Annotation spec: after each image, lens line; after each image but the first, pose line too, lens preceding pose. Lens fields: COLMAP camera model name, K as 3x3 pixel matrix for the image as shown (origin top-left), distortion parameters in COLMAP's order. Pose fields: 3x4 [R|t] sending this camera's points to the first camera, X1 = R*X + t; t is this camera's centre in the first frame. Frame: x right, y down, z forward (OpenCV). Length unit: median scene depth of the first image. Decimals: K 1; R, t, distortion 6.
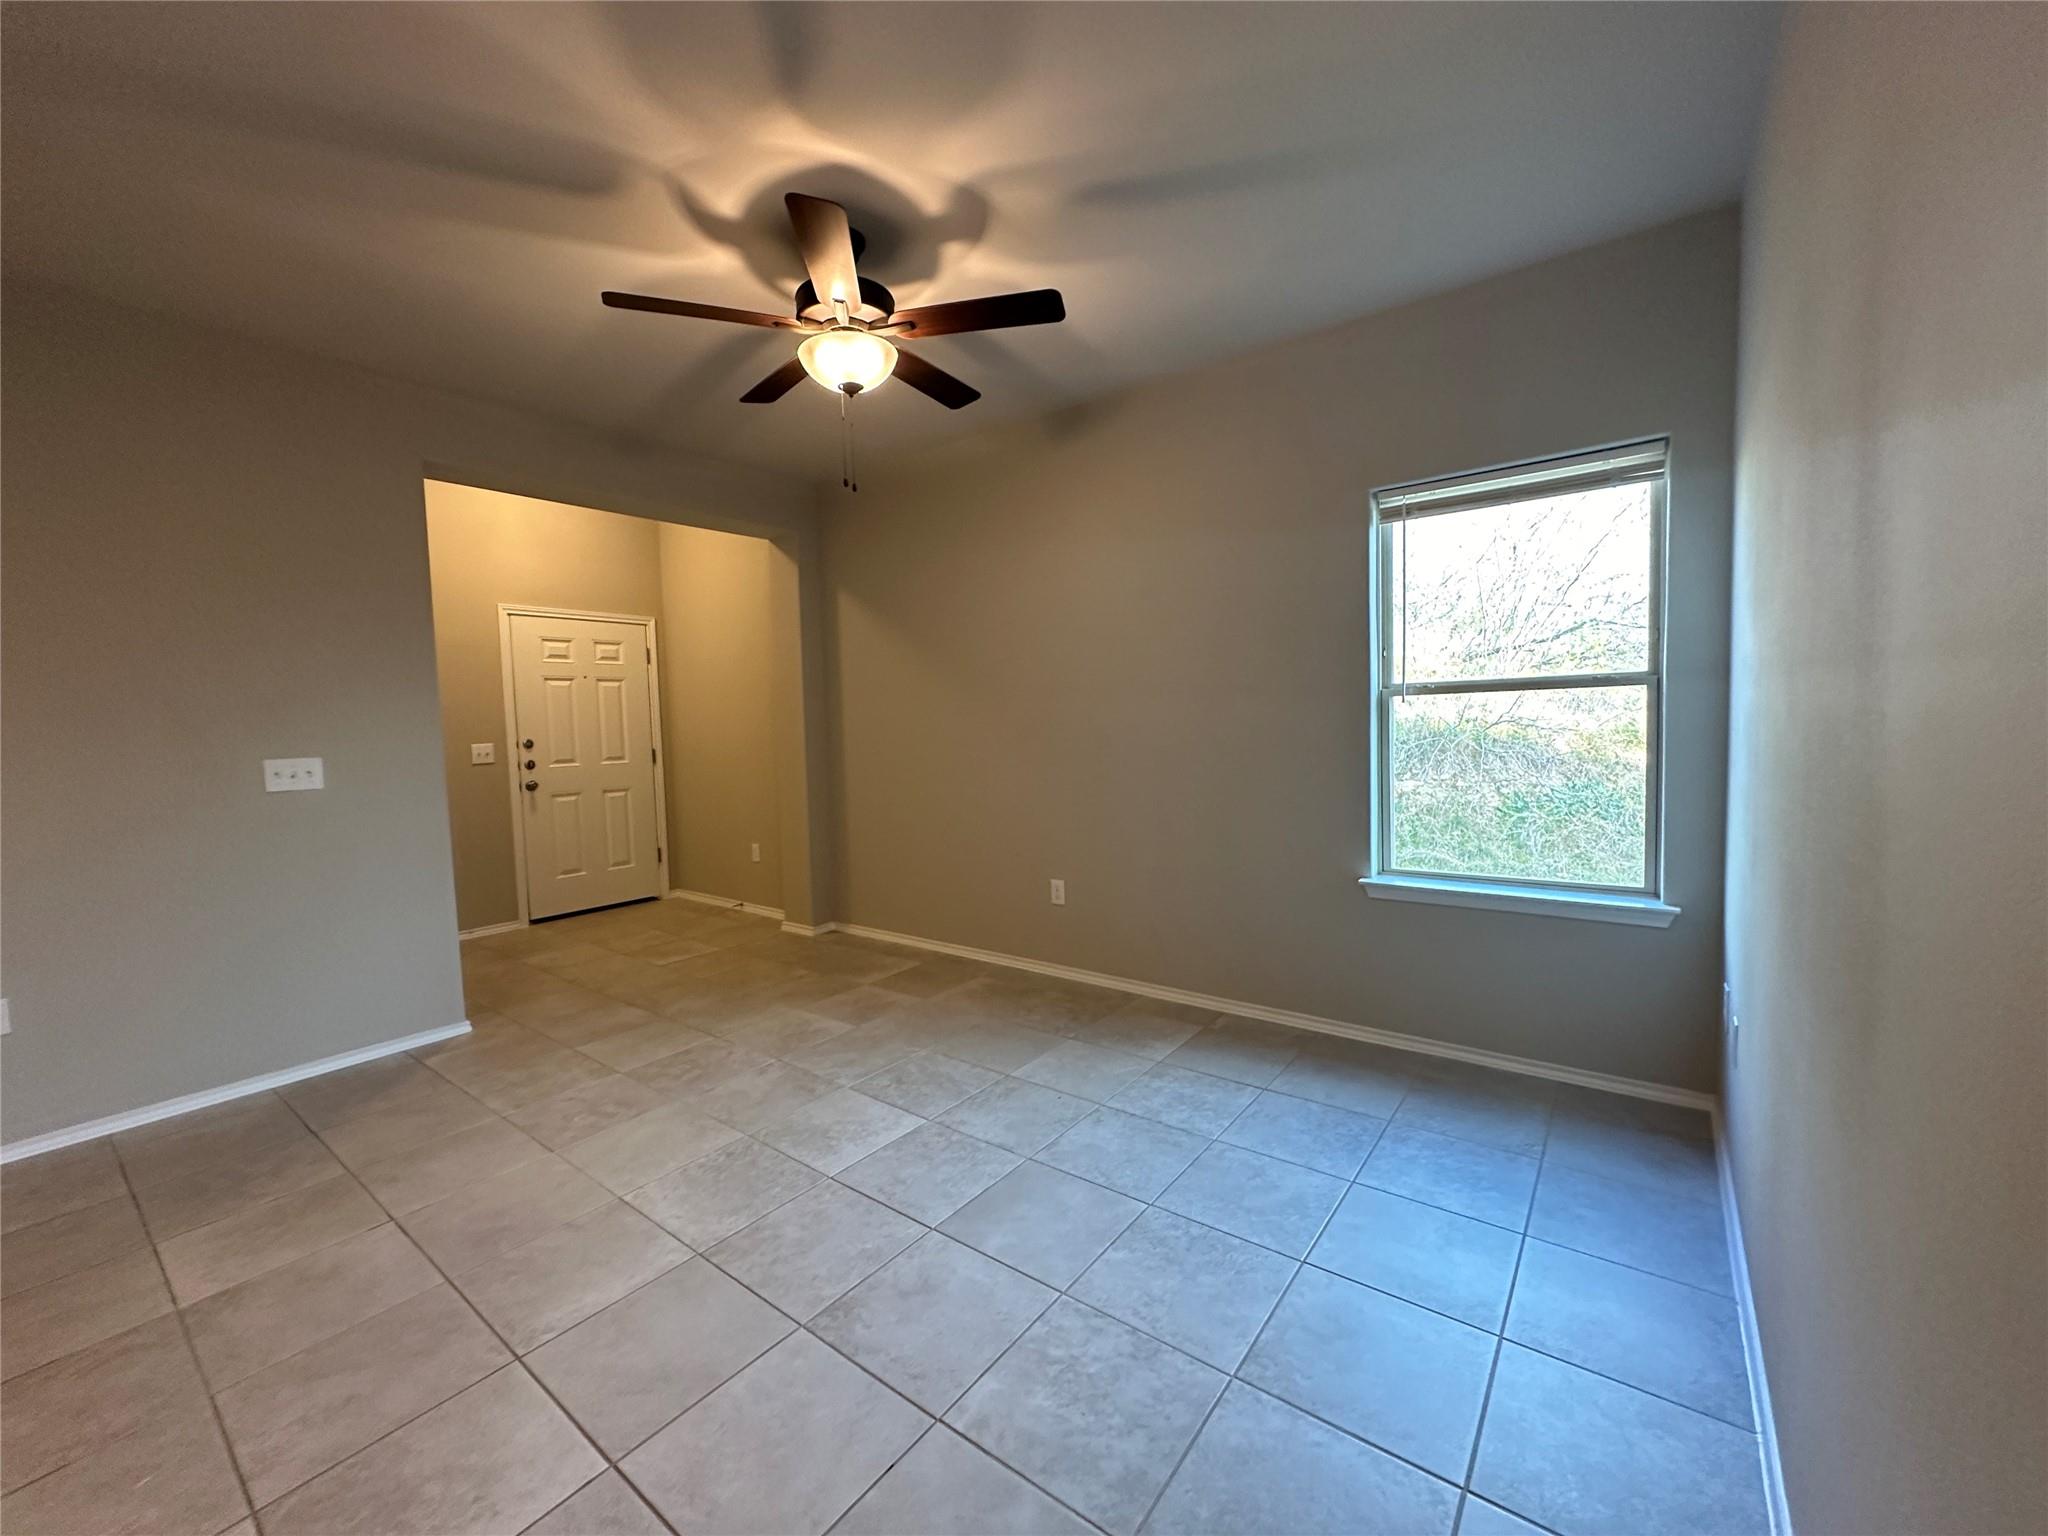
lens RADIAL K [[814.7, 0, 1027.0], [0, 814.7, 772.4], [0, 0, 1]] dist [-0.003675, 0.001493]
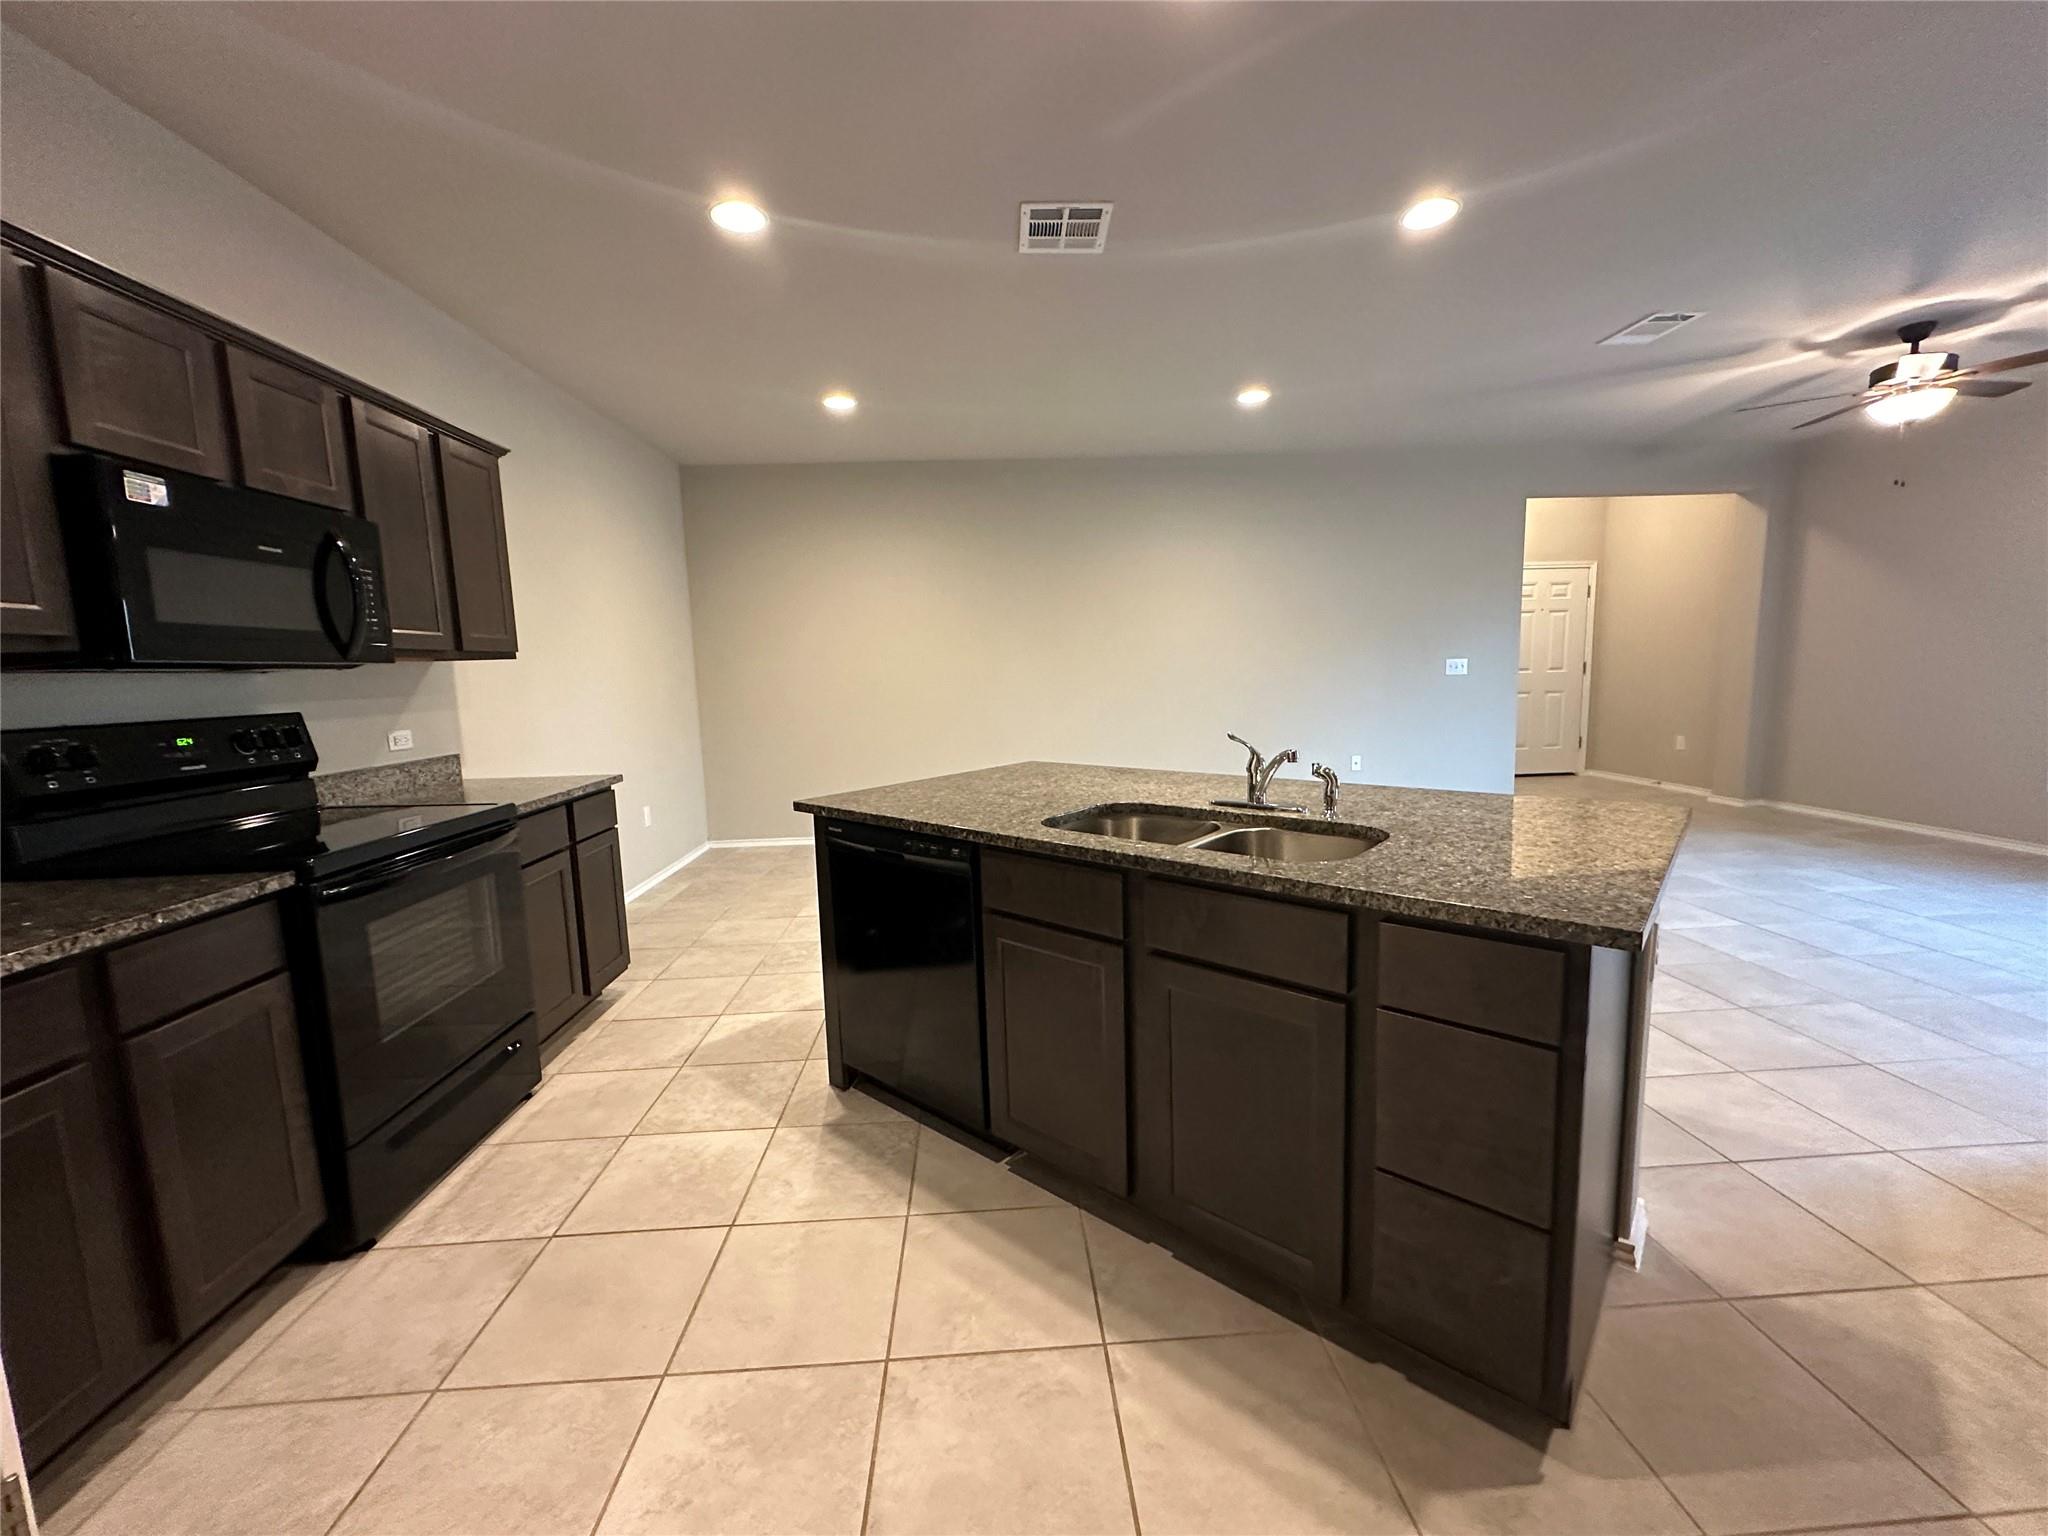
lens RADIAL K [[814.7, 0, 1021.6], [0, 814.7, 765.8], [0, 0, 1]] dist [-0.003675, 0.001493]
pose [[0.642412, 0.100443, -0.759749, -0.038948], [-0.039867, 0.994412, 0.097757, 0.083708], [0.765322, -0.032511, 0.642826, -1.012230]]
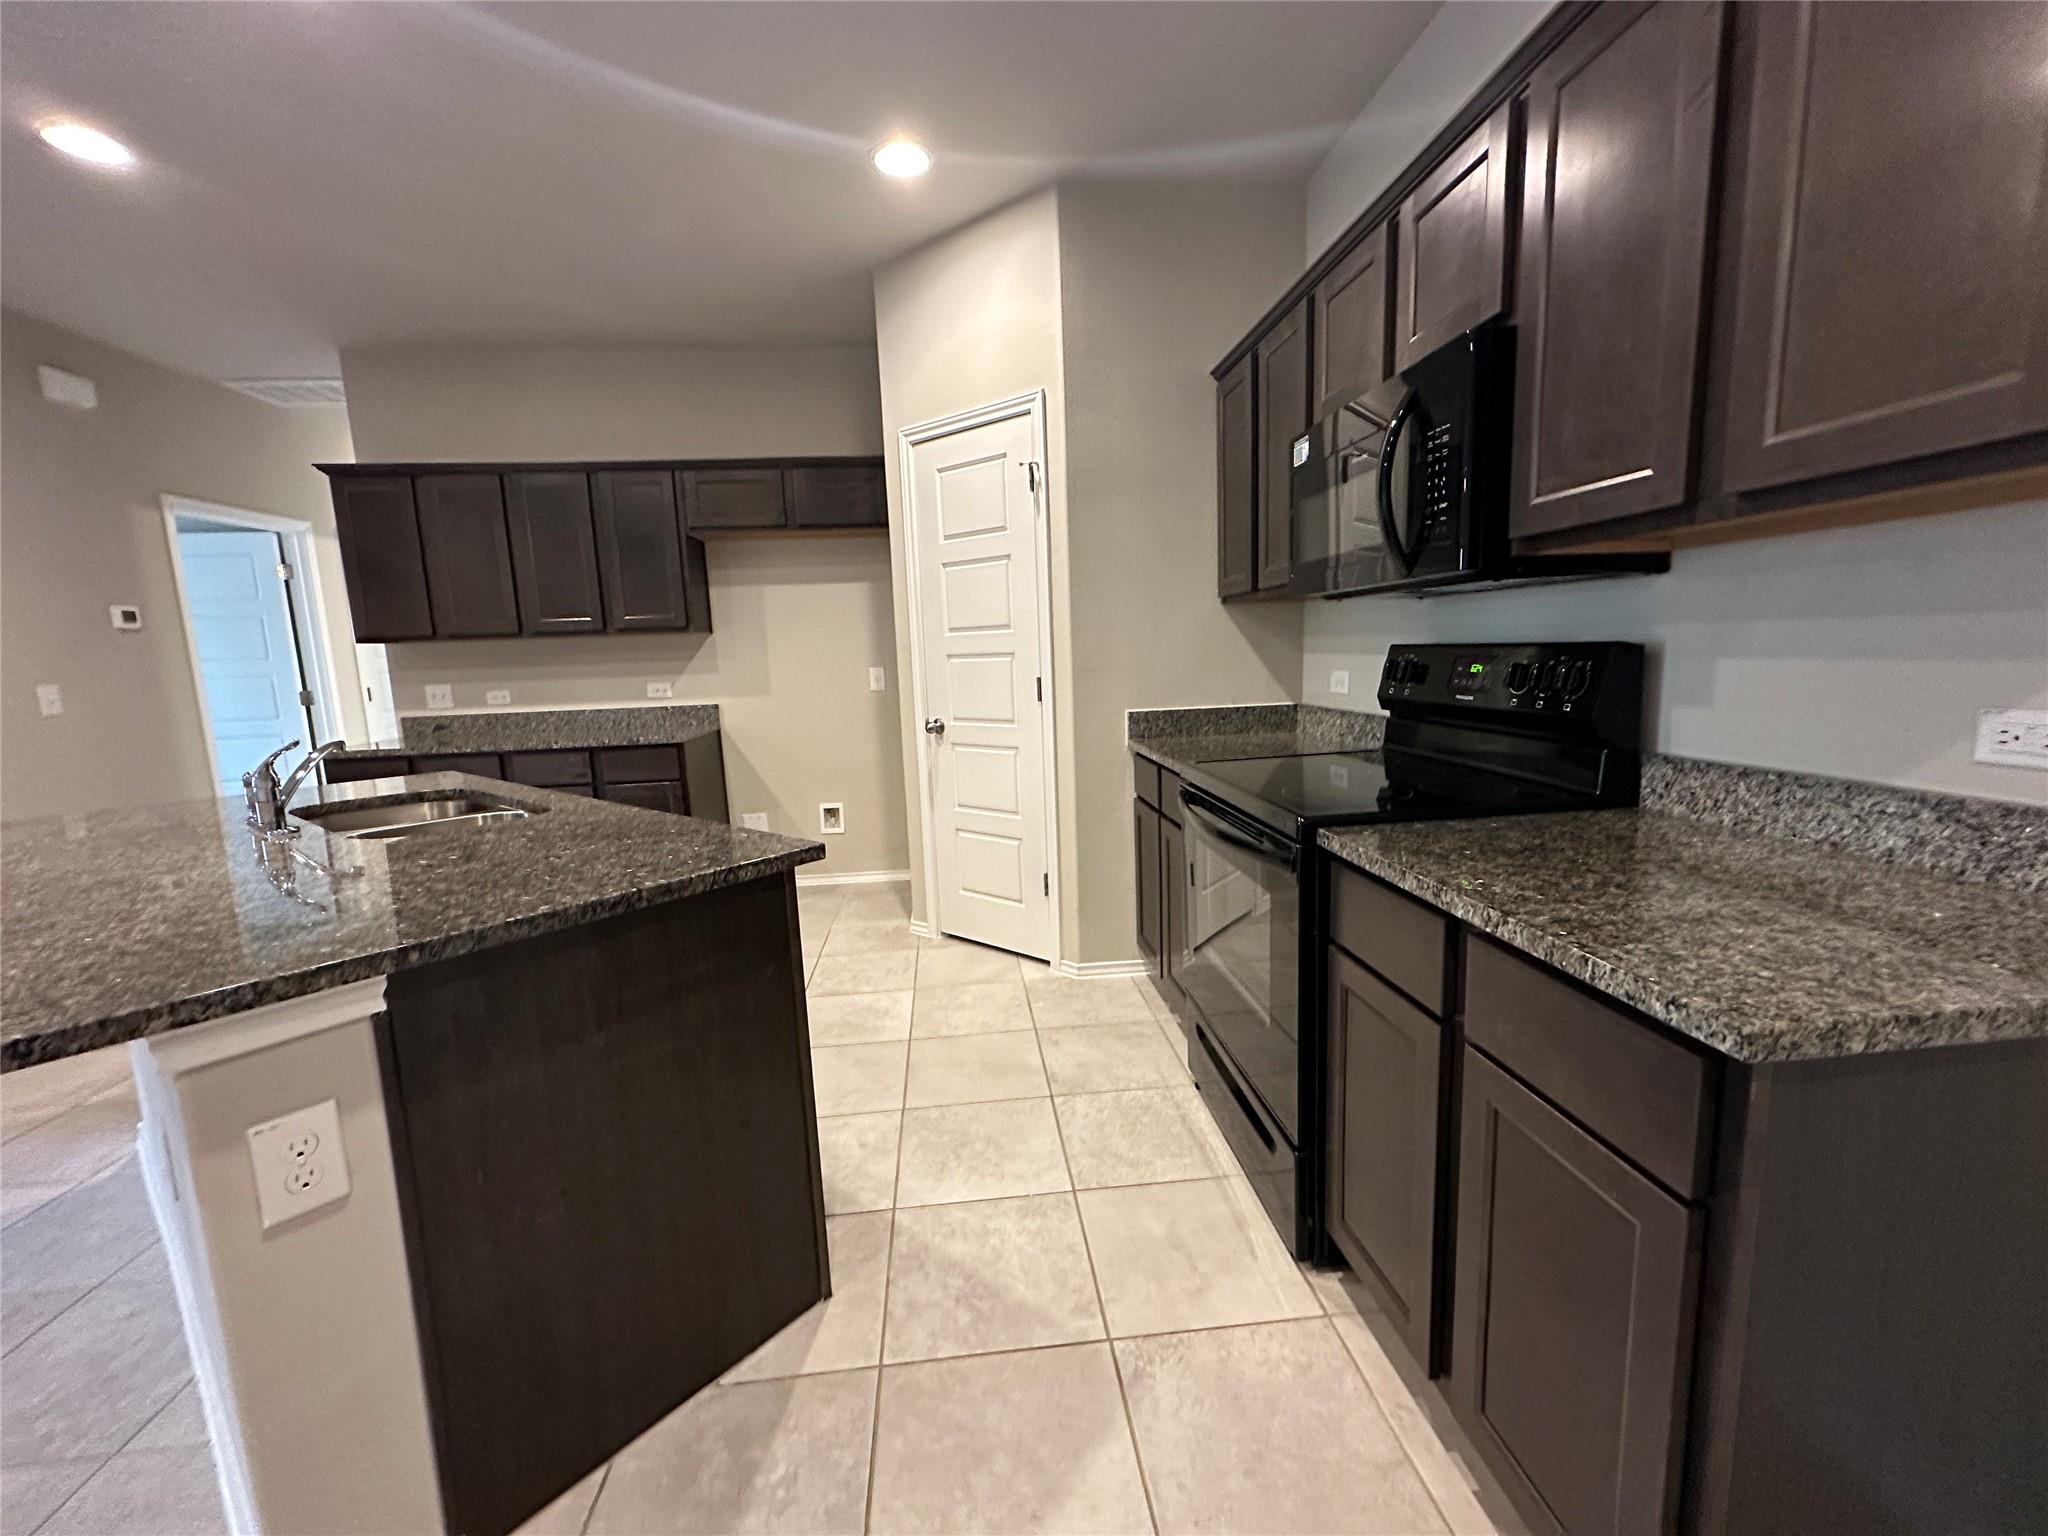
lens RADIAL K [[814.7, 0, 1027.1], [0, 814.7, 772.8], [0, 0, 1]] dist [-0.003675, 0.001493]
pose [[-0.679276, -0.057970, 0.731590, -1.093956], [0.105321, 0.978856, 0.175353, 0.090891], [-0.726286, 0.196165, -0.658808, -0.507591]]
